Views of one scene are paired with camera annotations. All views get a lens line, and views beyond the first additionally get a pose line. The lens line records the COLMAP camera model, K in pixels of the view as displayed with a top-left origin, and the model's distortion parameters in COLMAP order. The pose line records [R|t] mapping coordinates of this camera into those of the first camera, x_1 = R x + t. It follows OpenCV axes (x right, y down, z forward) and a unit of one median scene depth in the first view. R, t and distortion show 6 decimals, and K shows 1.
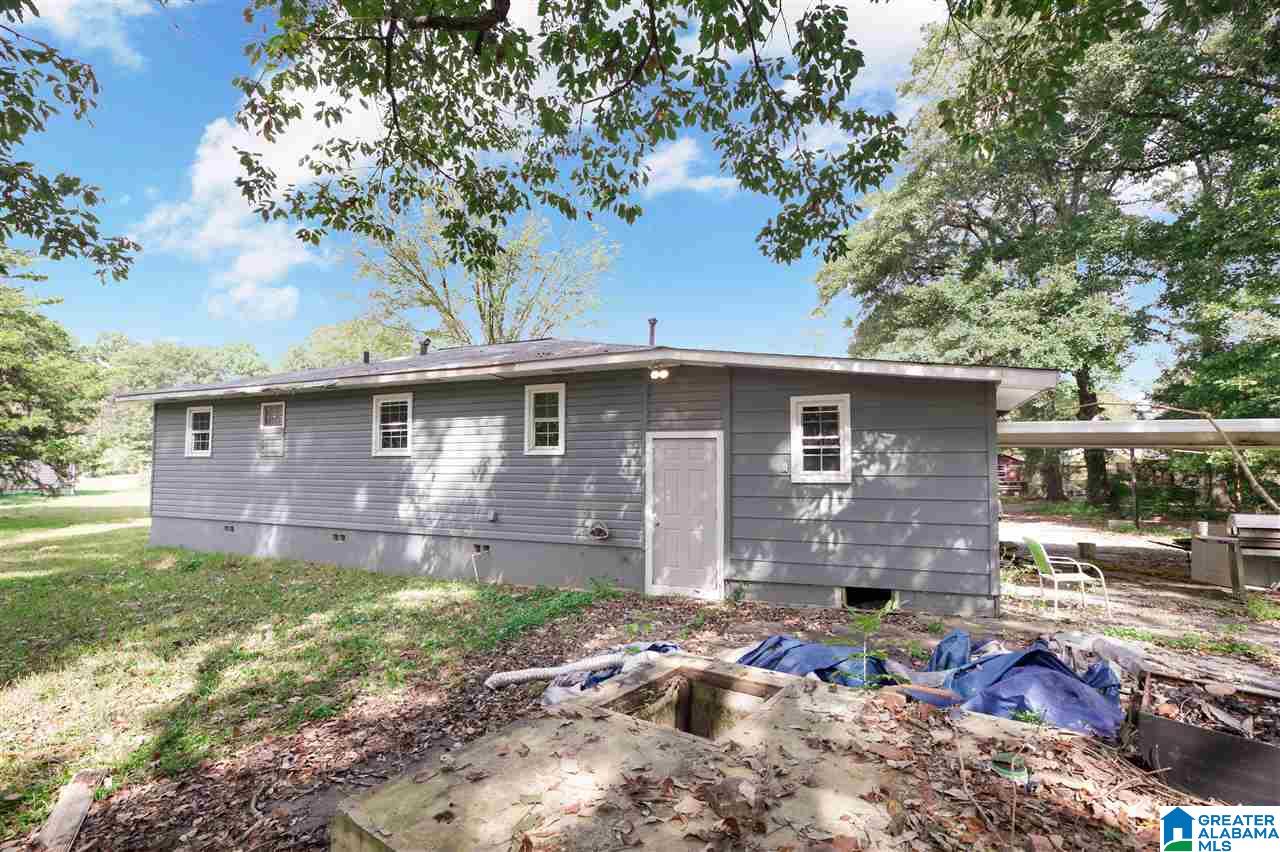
lens RADIAL K [[590.1, 0, 647.5], [0, 590.1, 433.4], [0, 0, 1]] dist [-0.001828, 0.008620]
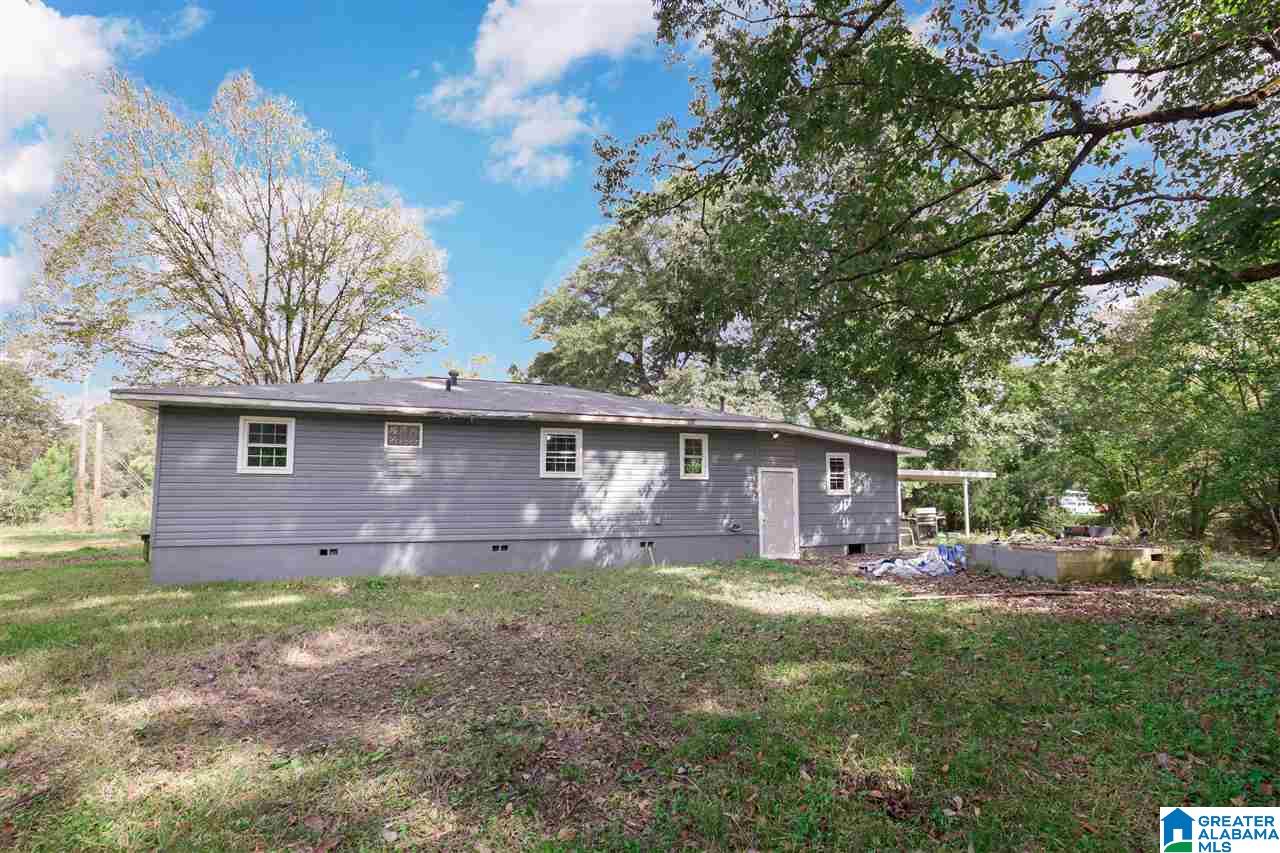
lens RADIAL K [[590.1, 0, 647.5], [0, 590.1, 433.9], [0, 0, 1]] dist [-0.001828, 0.008620]
pose [[0.722850, 0.070714, 0.687377, -1.320100], [-0.037183, 0.997289, -0.063495, 0.020510], [-0.690004, 0.020338, 0.723520, -0.034338]]
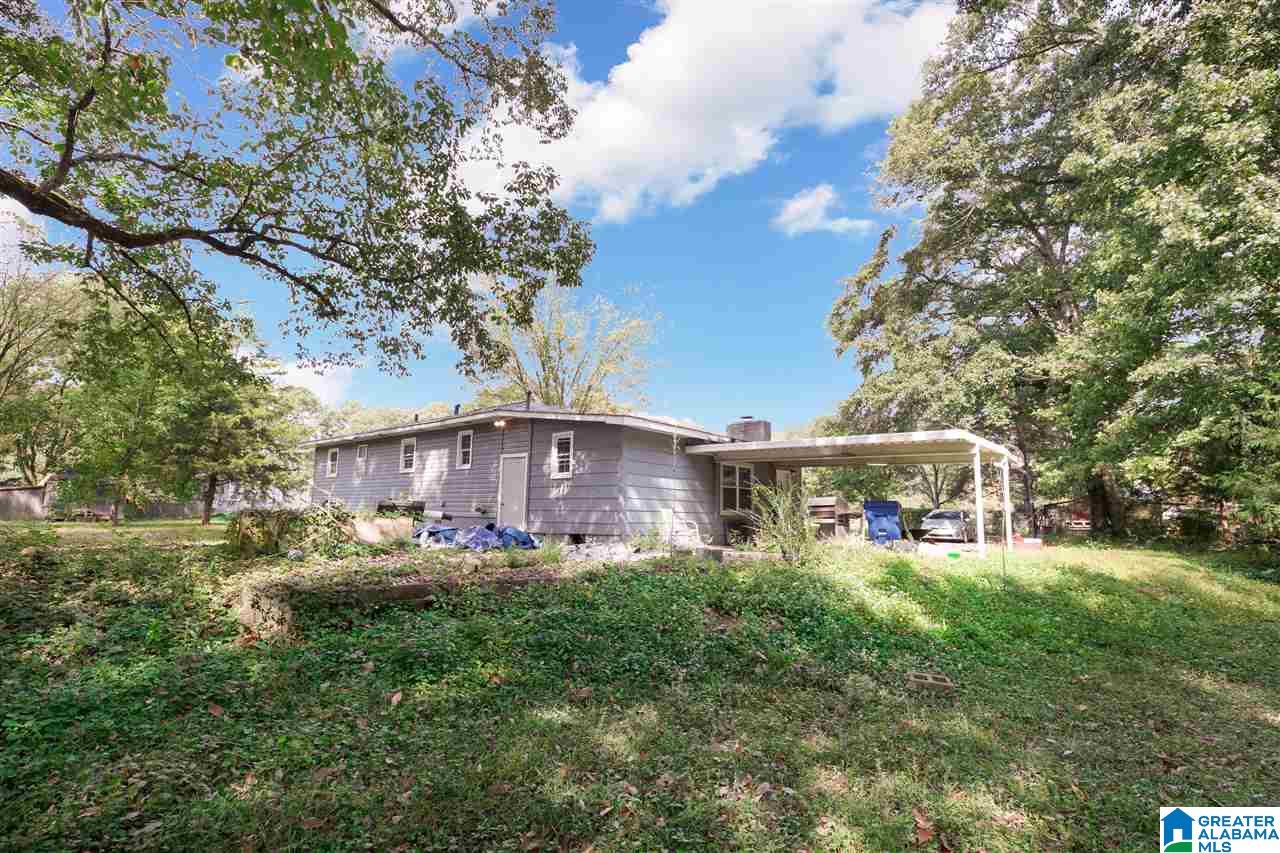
lens RADIAL K [[590.1, 0, 647.5], [0, 590.1, 433.9], [0, 0, 1]] dist [-0.001828, 0.008620]
pose [[0.960473, -0.023755, -0.277359, 0.872315], [0.000973, 0.996633, -0.081986, 0.077887], [0.278373, 0.078476, 0.957262, -0.590750]]
